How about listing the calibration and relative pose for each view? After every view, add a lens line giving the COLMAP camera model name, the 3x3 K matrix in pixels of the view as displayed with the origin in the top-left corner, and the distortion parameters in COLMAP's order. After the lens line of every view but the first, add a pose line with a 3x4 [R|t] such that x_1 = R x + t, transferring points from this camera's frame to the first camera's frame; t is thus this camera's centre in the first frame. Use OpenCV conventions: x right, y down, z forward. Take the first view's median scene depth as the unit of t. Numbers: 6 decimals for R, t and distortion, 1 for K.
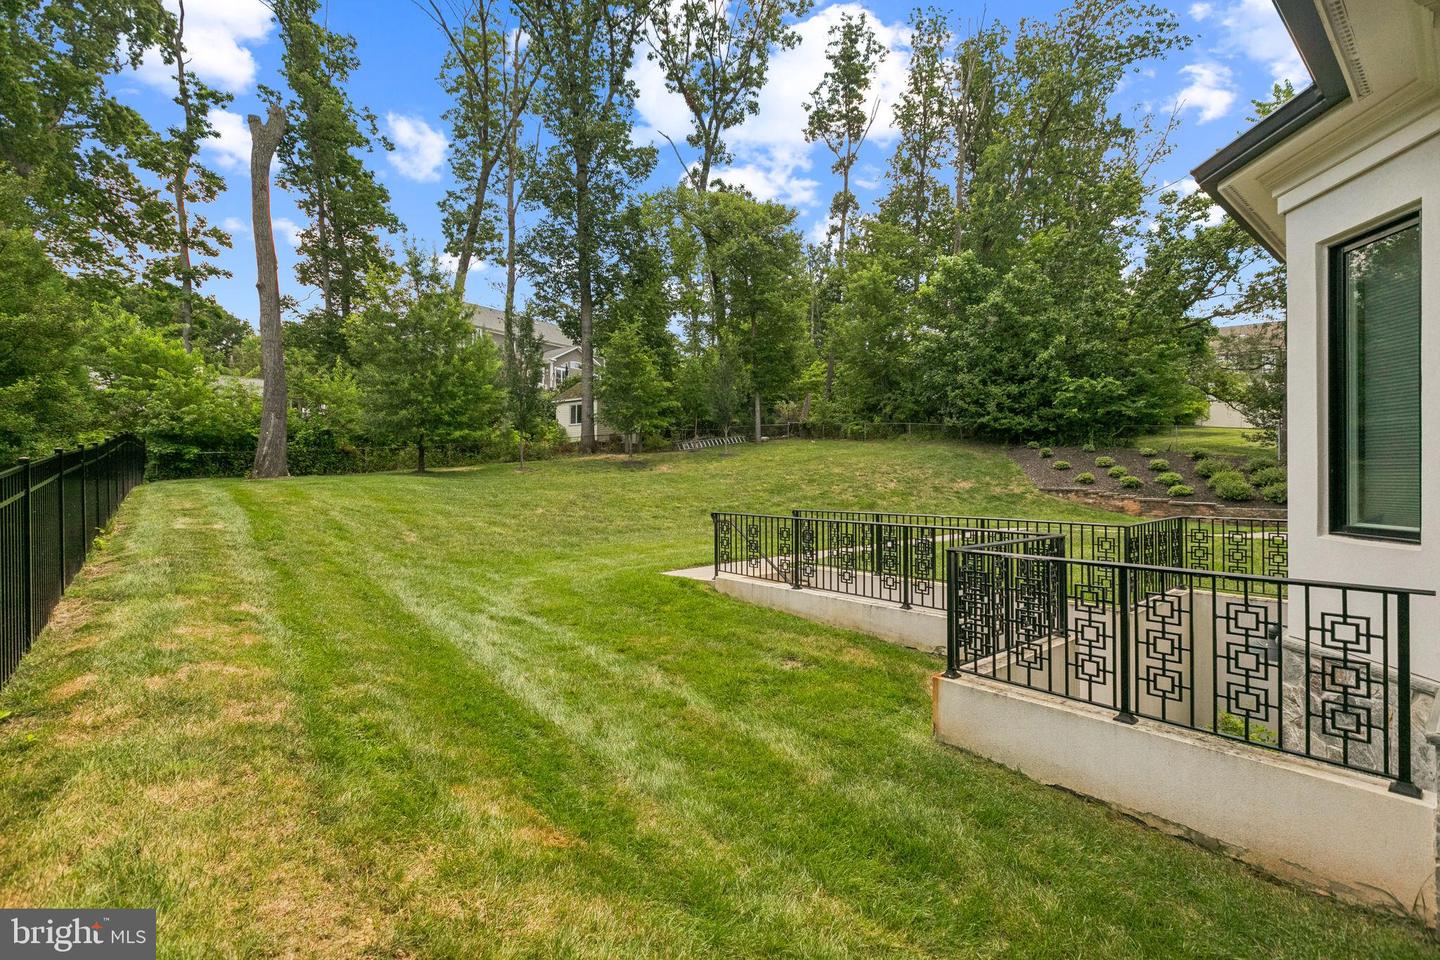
lens RADIAL K [[649.6, 0, 720.0], [0, 649.6, 480.0], [0, 0, 1]] dist [-0.000195, 0.000130]
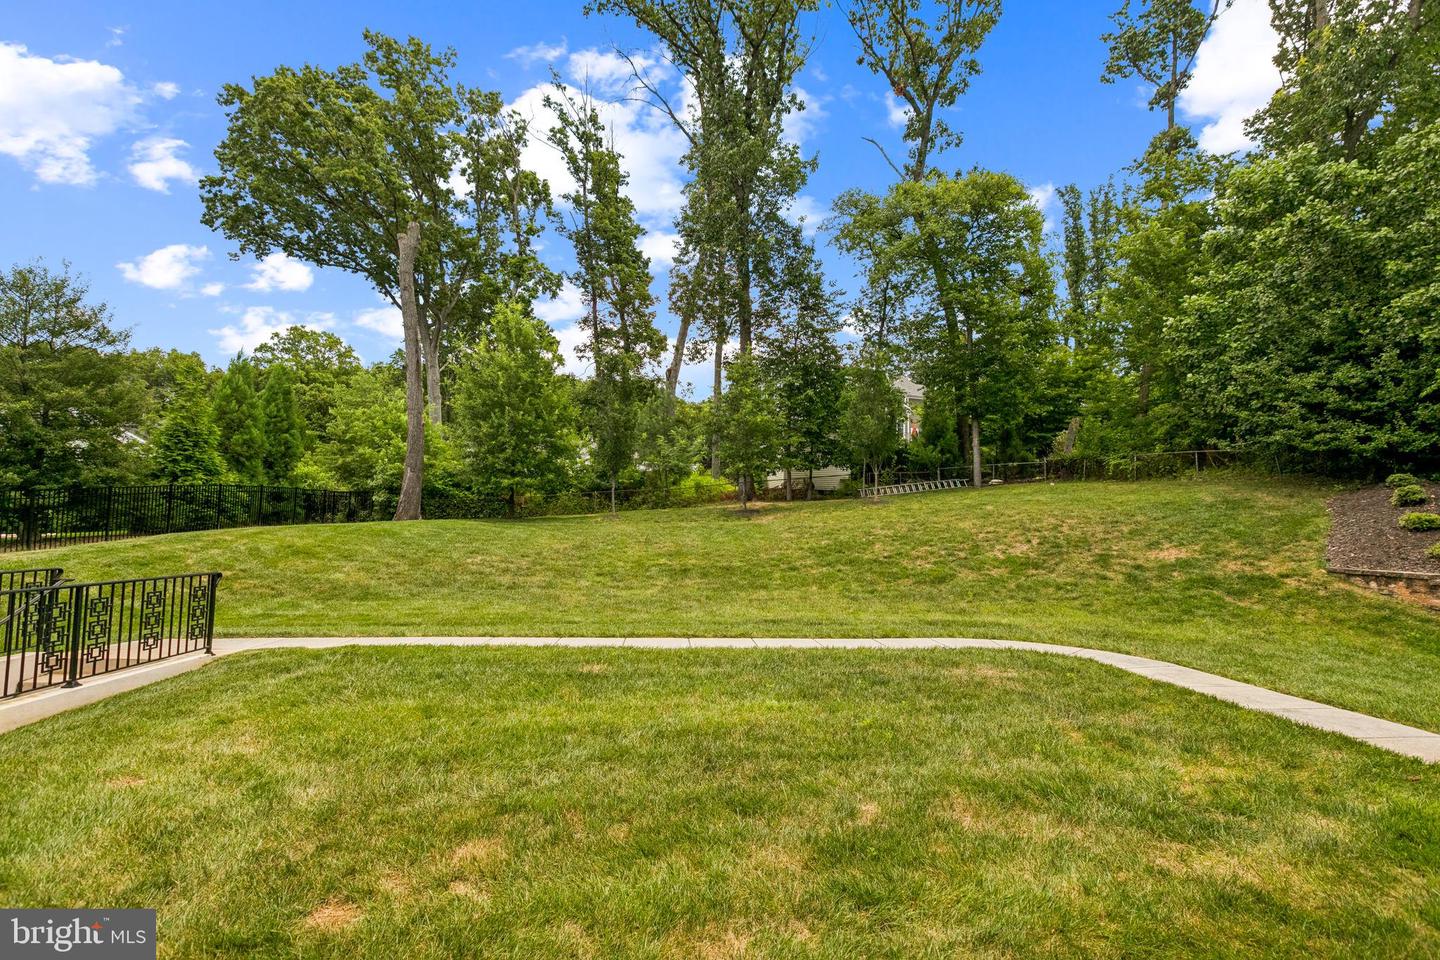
lens RADIAL K [[649.6, 0, 720.0], [0, 649.6, 480.0], [0, 0, 1]] dist [-0.000195, 0.000130]
pose [[0.793942, -0.023884, -0.607524, 0.364666], [-0.024452, 0.997165, -0.071157, -0.006146], [0.607502, 0.071350, 0.791107, 0.284539]]
